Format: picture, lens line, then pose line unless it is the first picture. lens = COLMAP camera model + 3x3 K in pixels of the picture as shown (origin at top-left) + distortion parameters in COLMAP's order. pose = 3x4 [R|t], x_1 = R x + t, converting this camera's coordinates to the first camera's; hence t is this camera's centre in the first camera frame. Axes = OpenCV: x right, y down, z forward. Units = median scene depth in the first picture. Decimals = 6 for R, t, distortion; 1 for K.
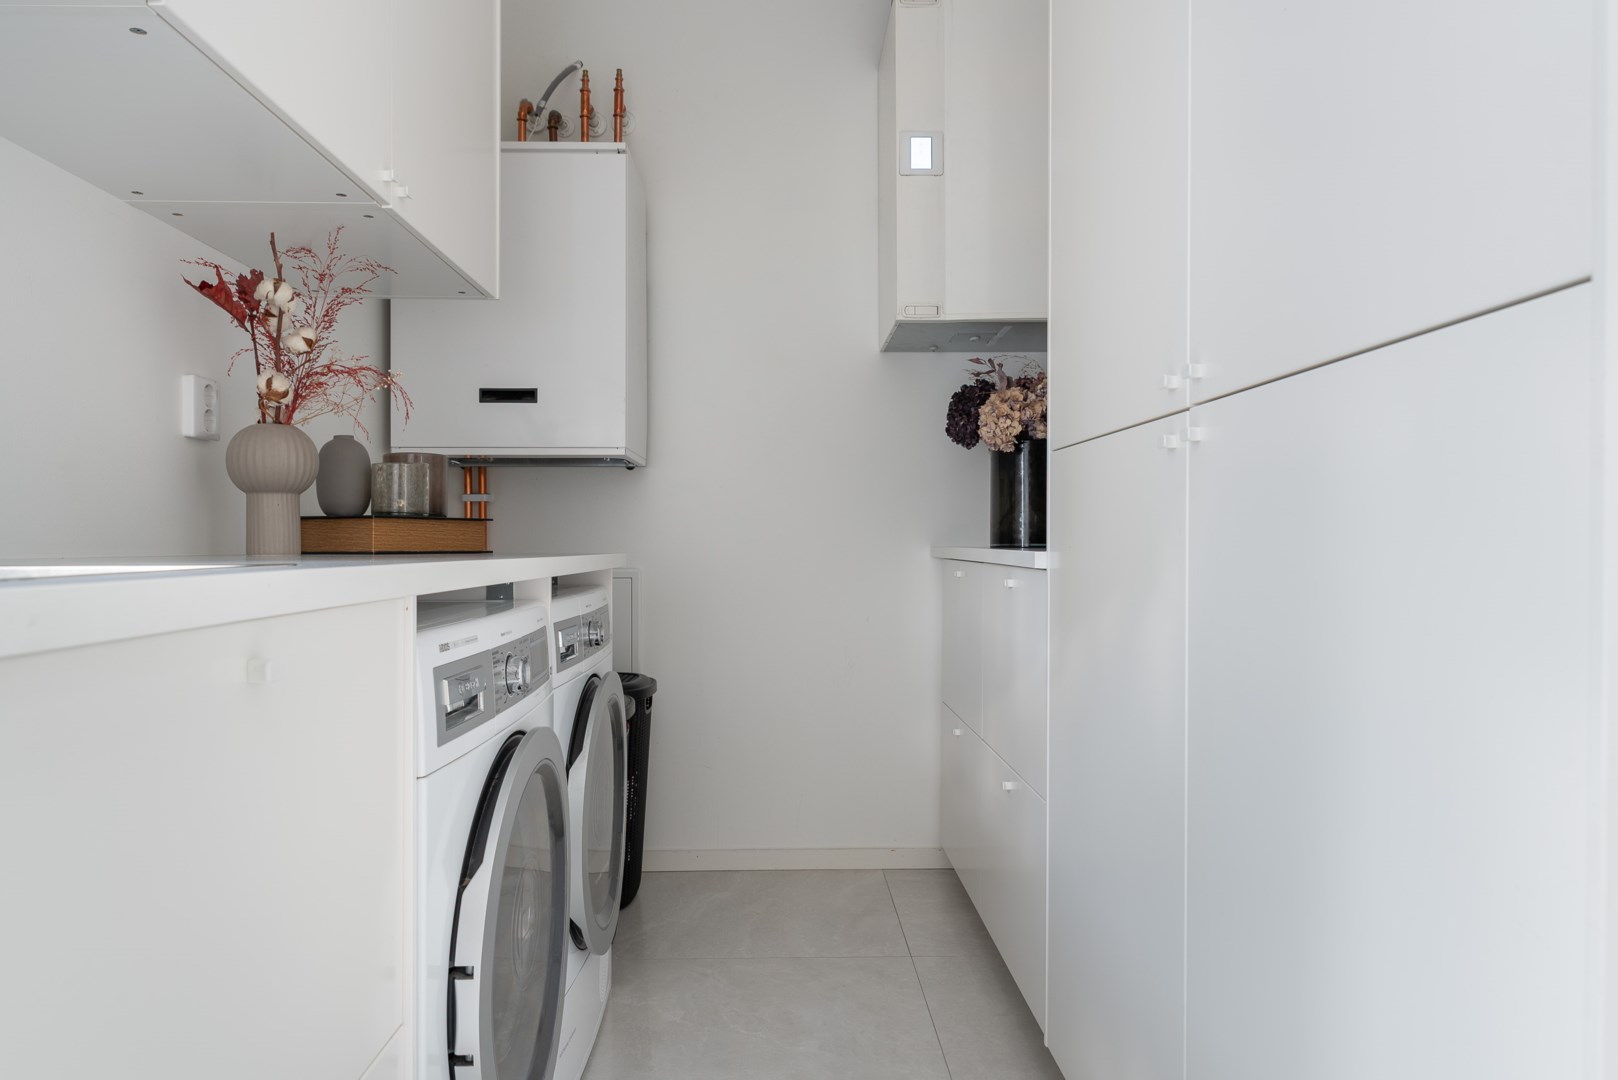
lens RADIAL K [[1070.1, 0, 809.0], [0, 1070.1, 540.0], [0, 0, 1]] dist [0.002549, 0.000048]
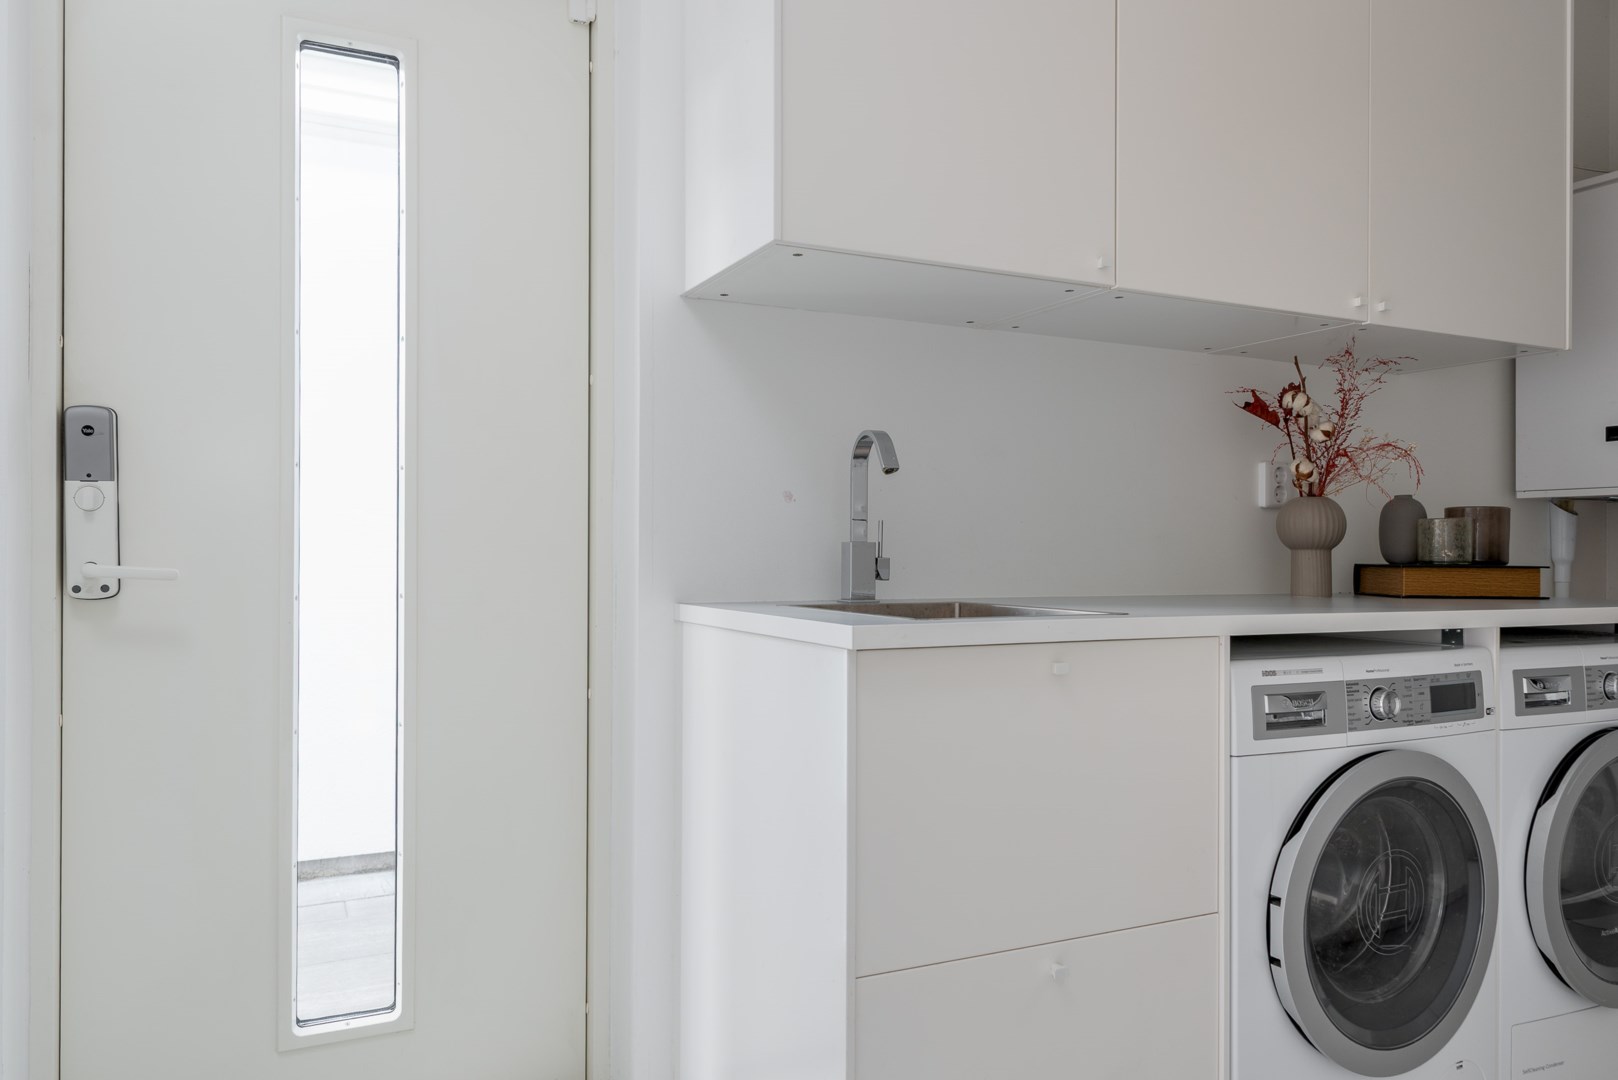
lens RADIAL K [[1070.1, 0, 809.0], [0, 1070.1, 540.0], [0, 0, 1]] dist [0.002549, 0.000048]
pose [[0.429010, -0.008889, -0.903256, 0.424884], [-0.007867, 0.999877, -0.013577, -0.033618], [0.903265, 0.012930, 0.428888, -0.112048]]
